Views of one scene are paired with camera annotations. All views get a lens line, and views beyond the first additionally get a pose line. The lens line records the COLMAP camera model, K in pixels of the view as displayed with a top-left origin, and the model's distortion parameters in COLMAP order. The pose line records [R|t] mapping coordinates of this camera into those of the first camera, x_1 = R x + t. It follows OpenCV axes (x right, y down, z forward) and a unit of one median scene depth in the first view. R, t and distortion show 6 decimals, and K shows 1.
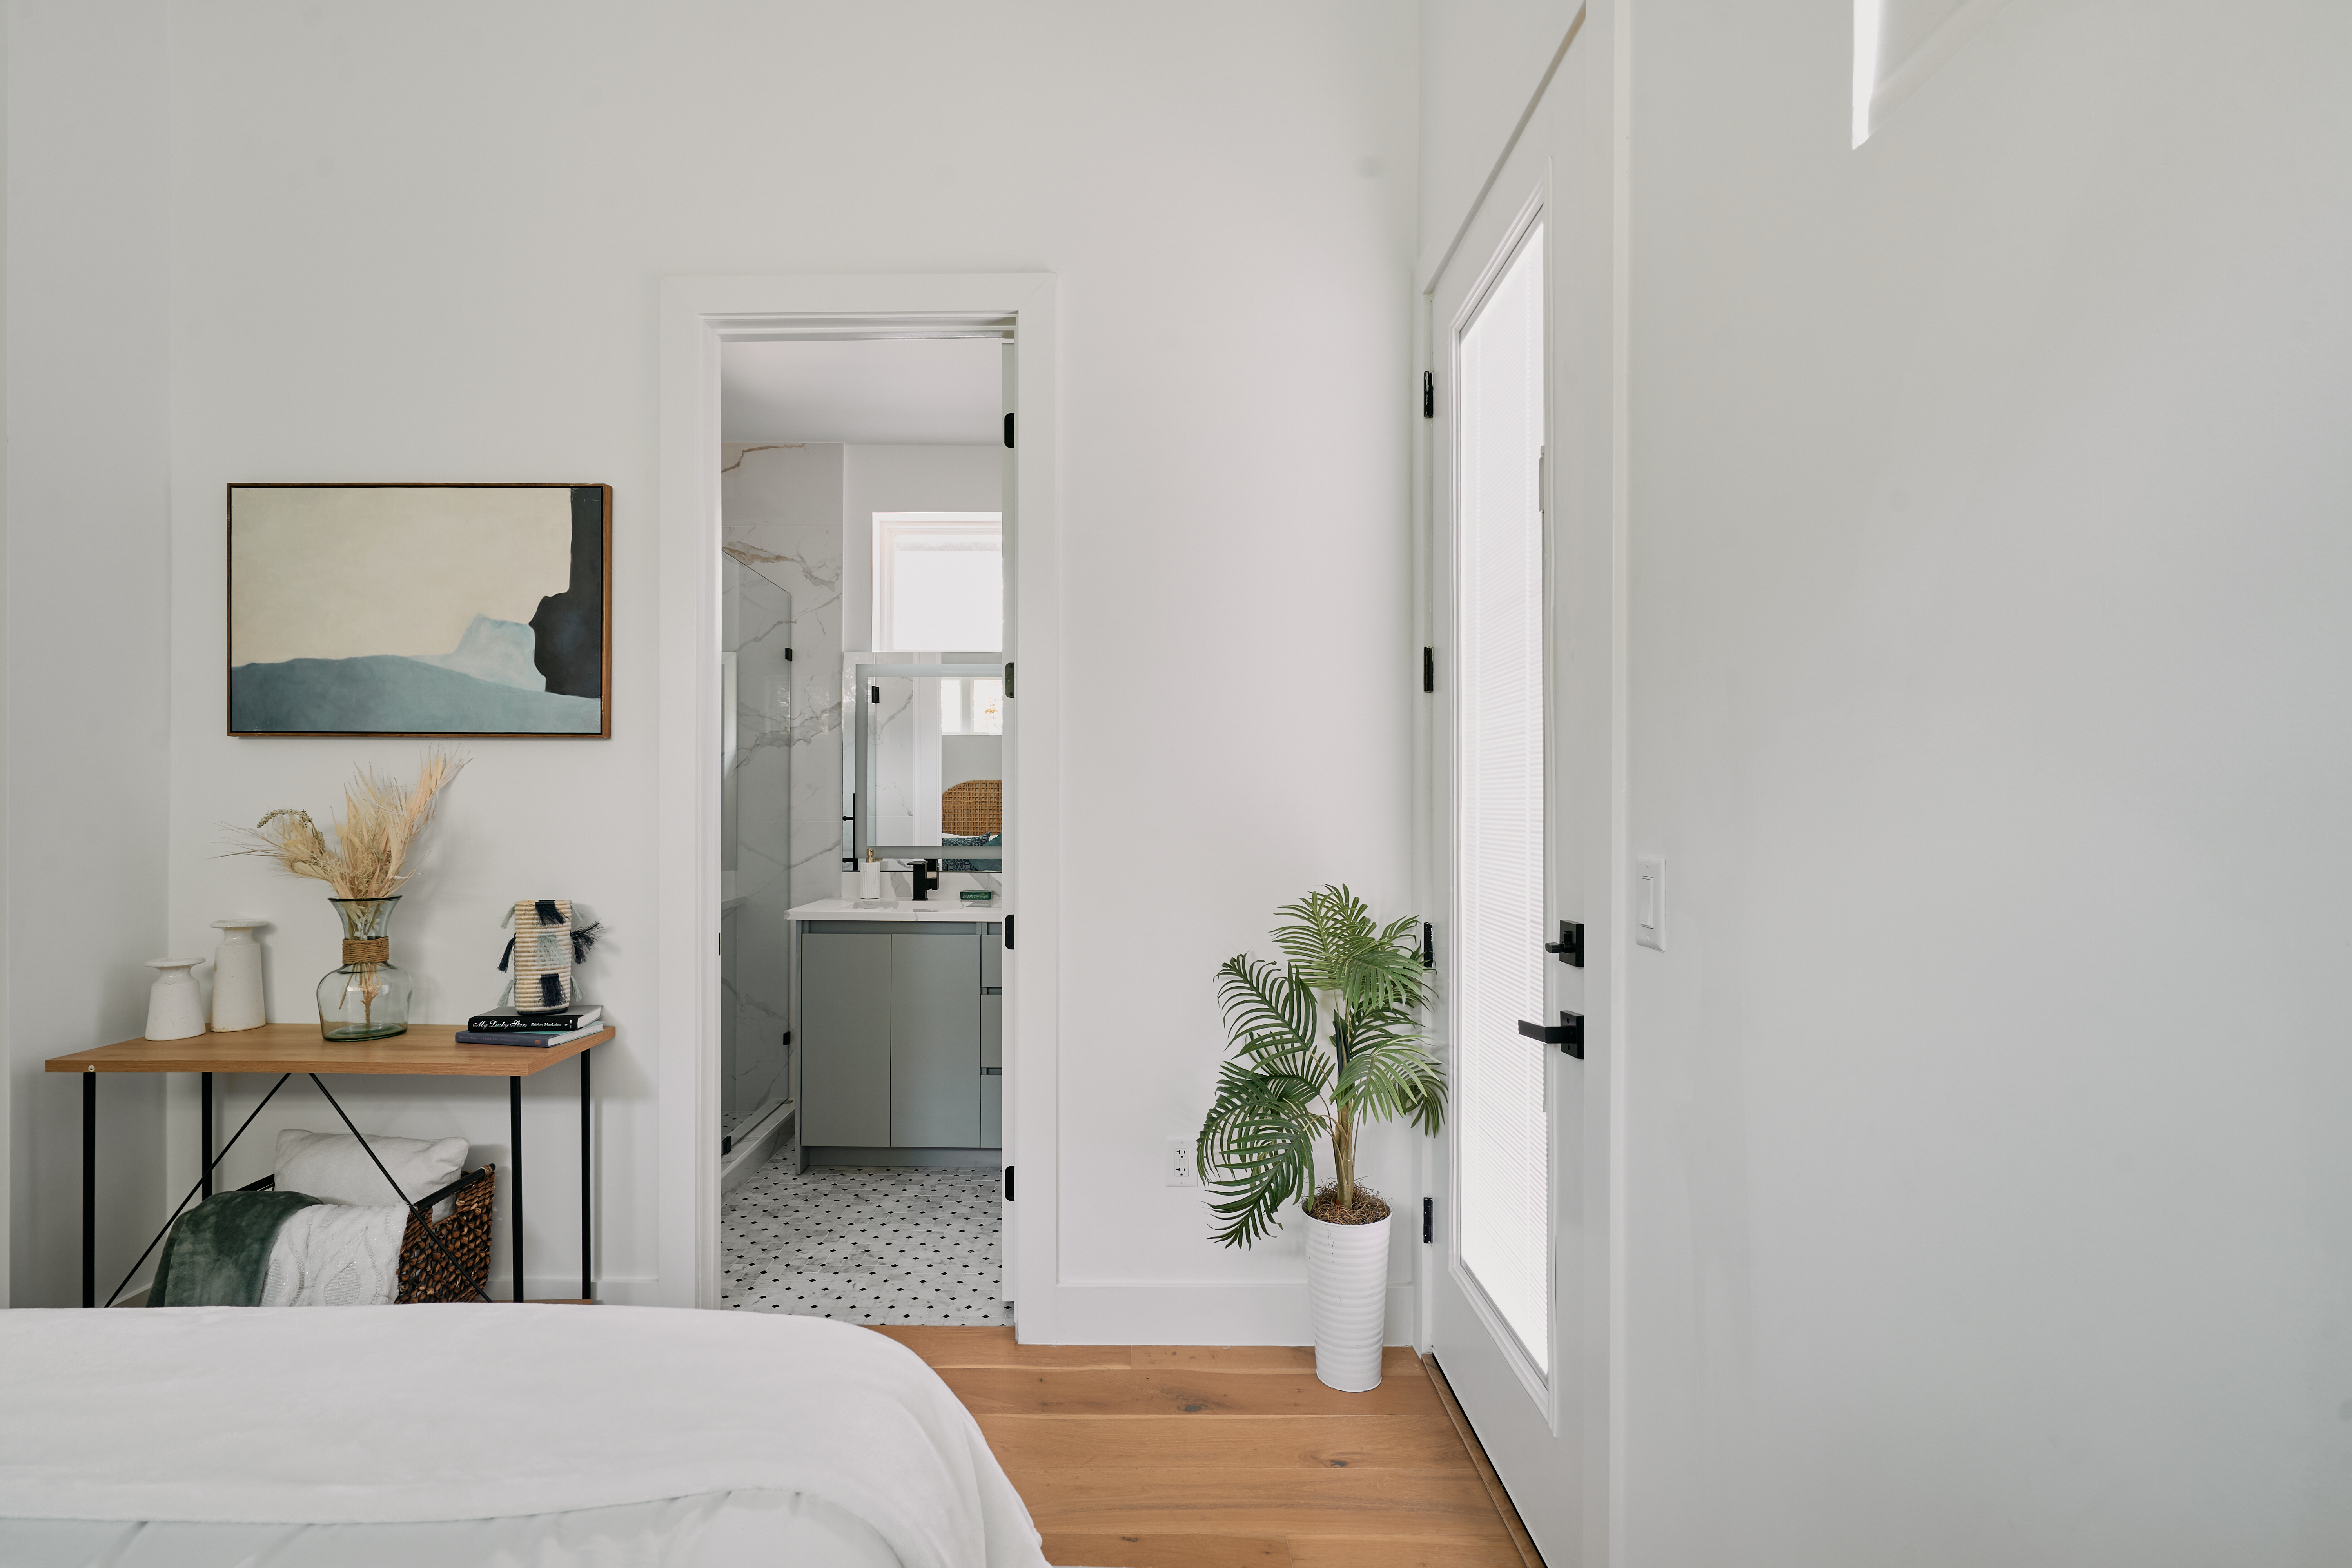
lens RADIAL K [[1103.4, 0, 1173.9], [0, 1103.4, 801.5], [0, 0, 1]] dist [-0.000723, 0.000611]
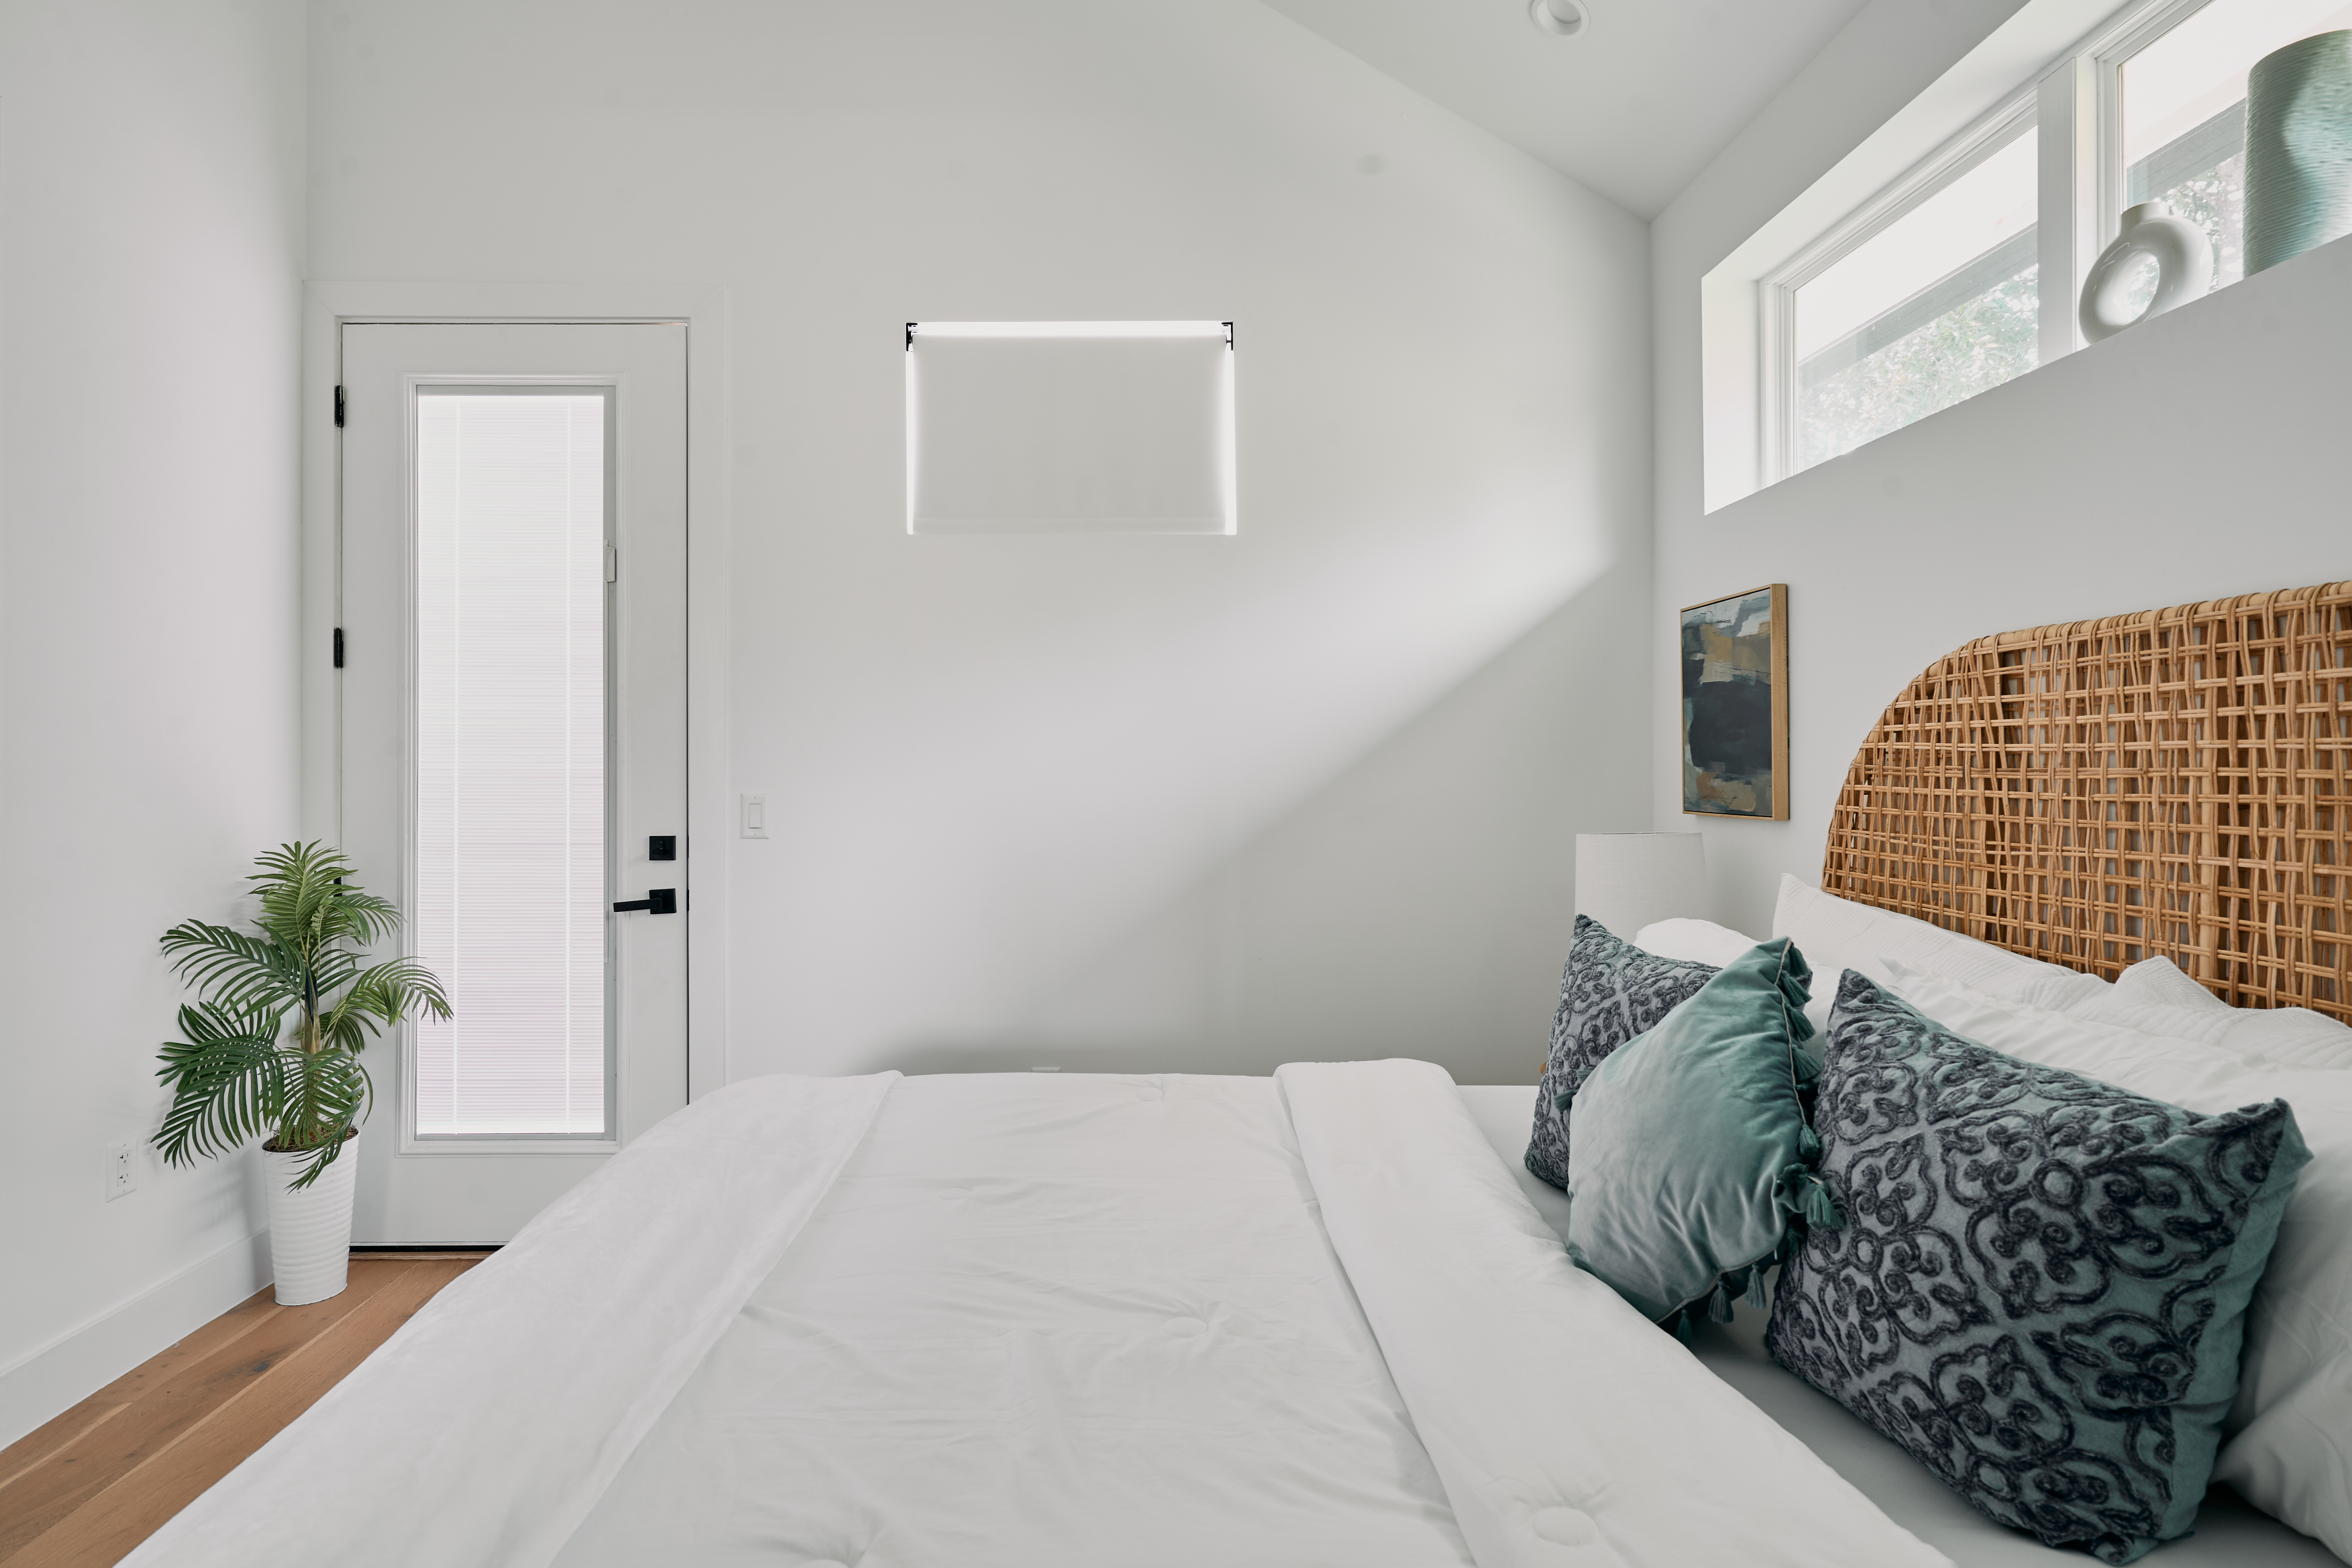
lens RADIAL K [[1148.1, 0, 1171.2], [0, 1148.1, 781.7], [0, 0, 1]] dist [0.000123, -0.000014]
pose [[-0.081919, 0.002343, 0.996636, -1.083991], [-0.000126, 0.999997, -0.002362, 0.021758], [-0.996639, -0.000319, -0.081918, 0.263170]]
